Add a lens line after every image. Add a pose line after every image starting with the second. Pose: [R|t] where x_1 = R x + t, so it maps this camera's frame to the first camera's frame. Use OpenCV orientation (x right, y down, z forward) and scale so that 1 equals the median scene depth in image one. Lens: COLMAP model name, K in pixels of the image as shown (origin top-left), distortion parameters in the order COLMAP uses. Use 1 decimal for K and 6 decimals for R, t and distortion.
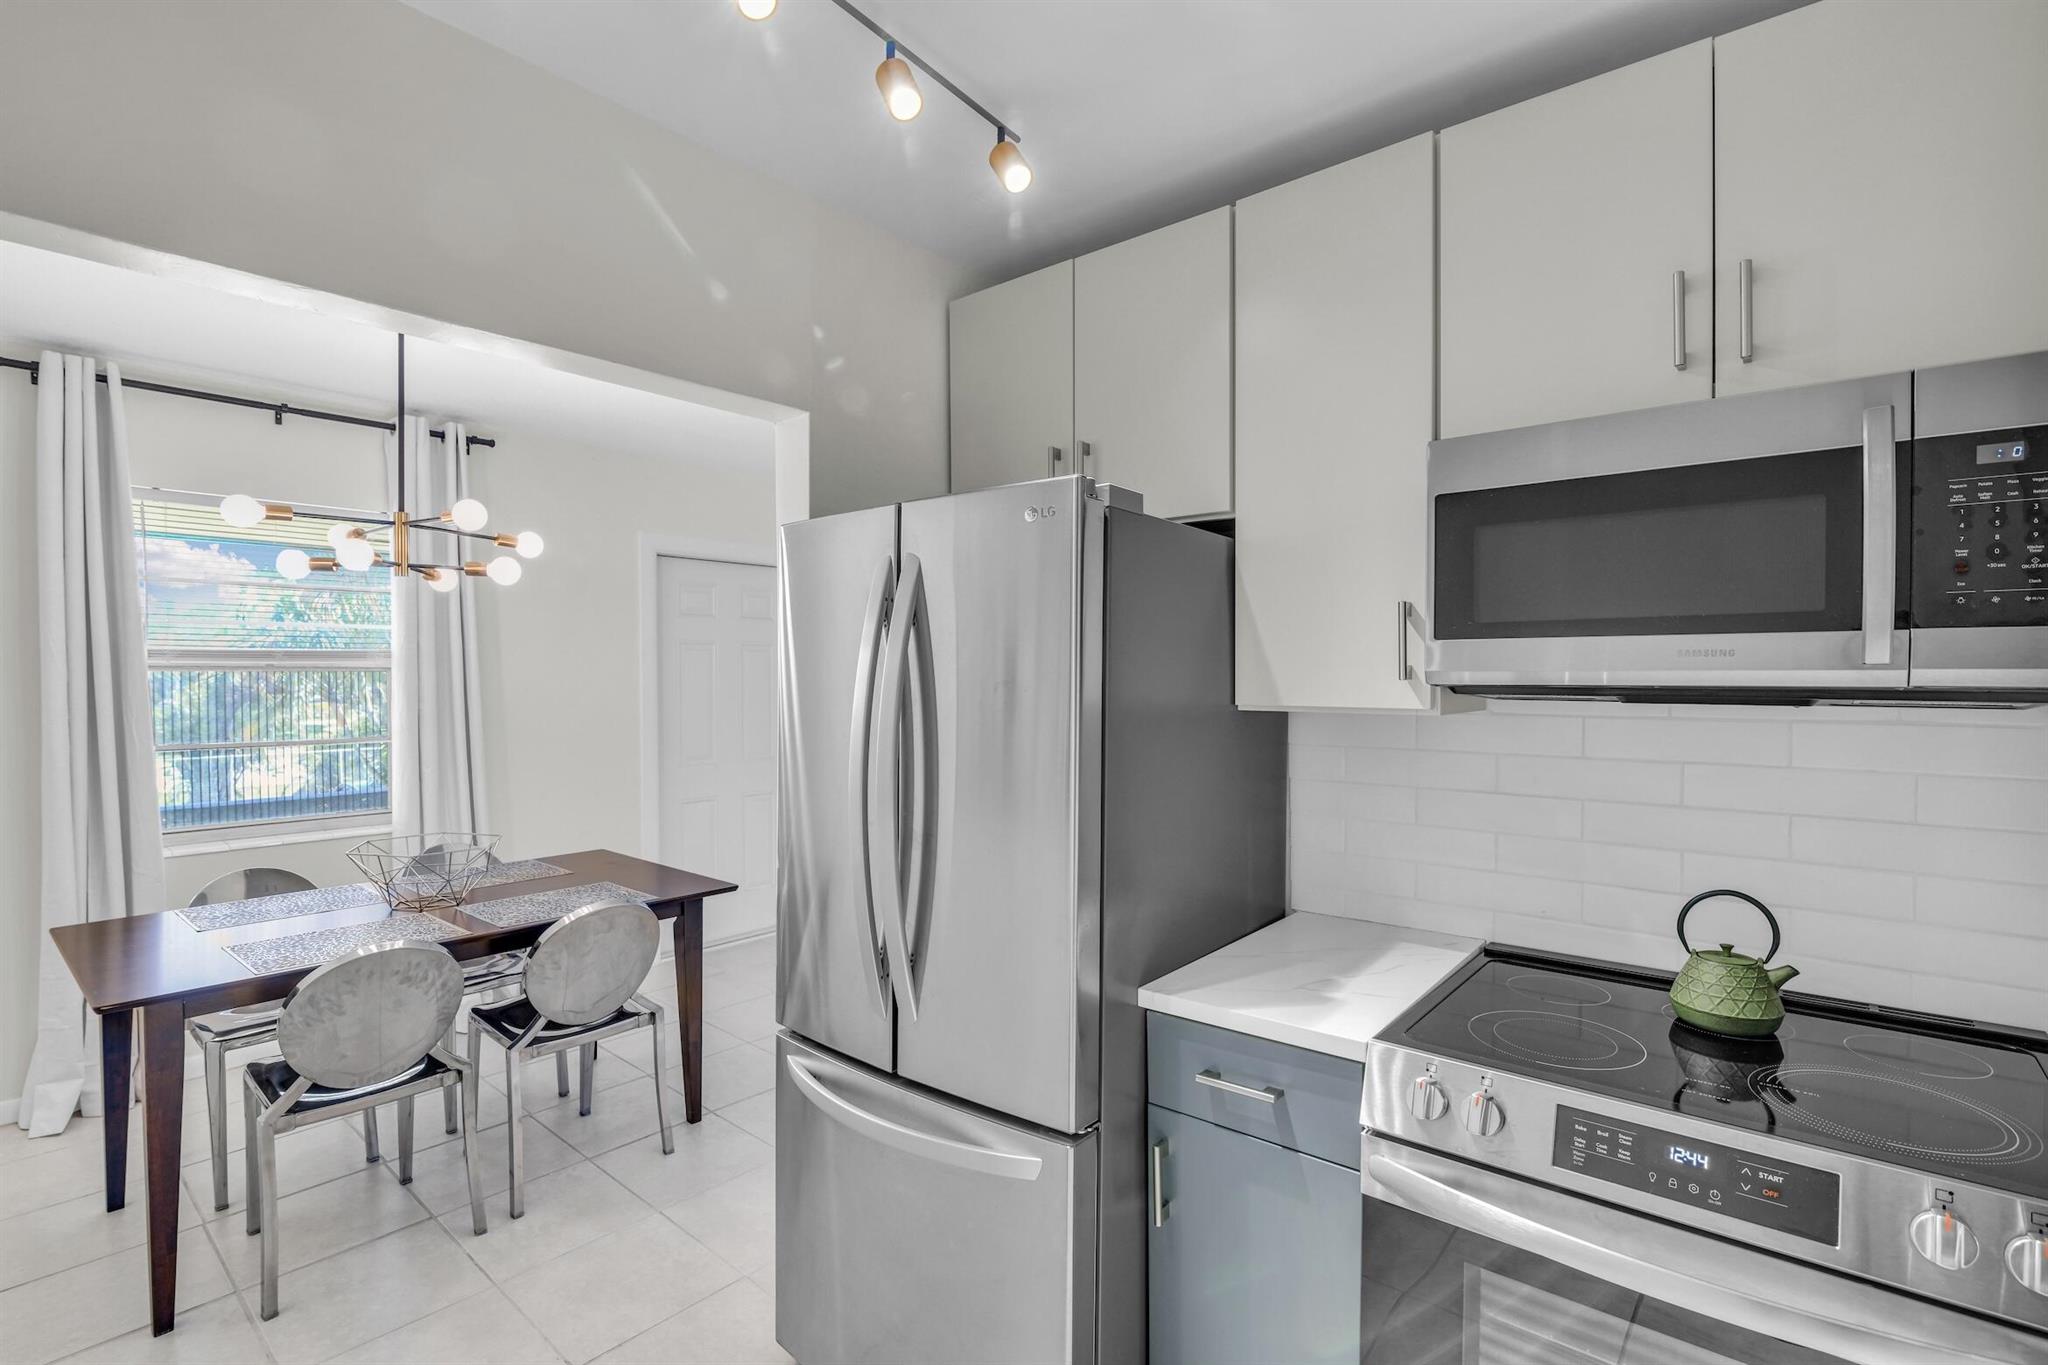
lens RADIAL K [[953.8, 0, 1013.9], [0, 953.8, 679.1], [0, 0, 1]] dist [-0.020820, 0.000217]
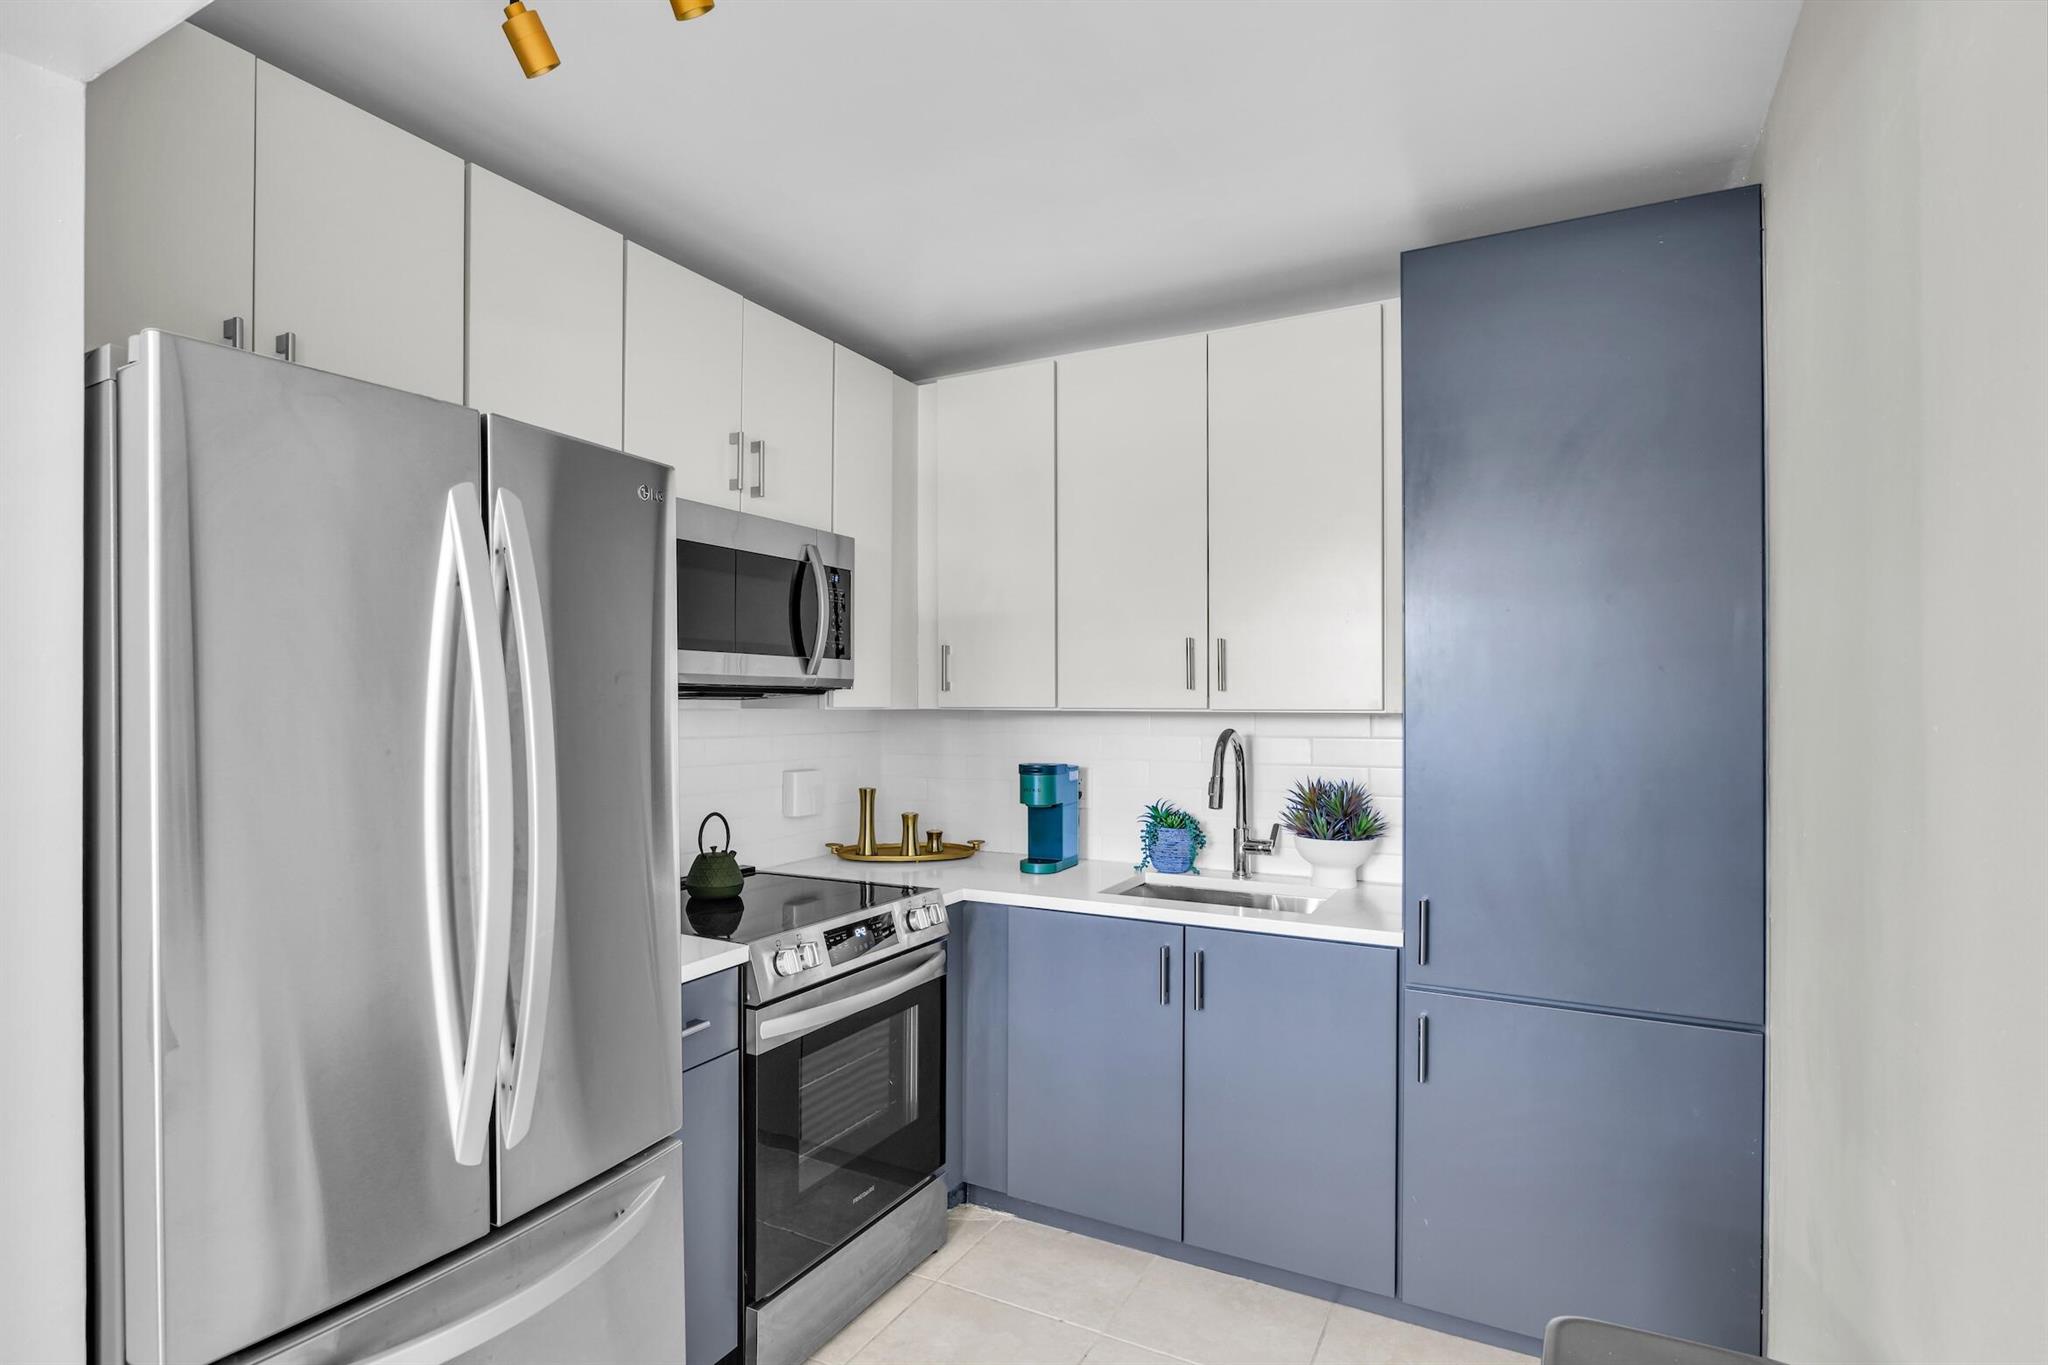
lens RADIAL K [[953.8, 0, 1013.9], [0, 953.8, 679.1], [0, 0, 1]] dist [-0.020820, 0.000217]
pose [[-0.171089, 0.006928, 0.985231, -1.010331], [-0.007583, 0.999936, -0.008348, 0.005942], [-0.985226, -0.008900, -0.171026, 0.830467]]
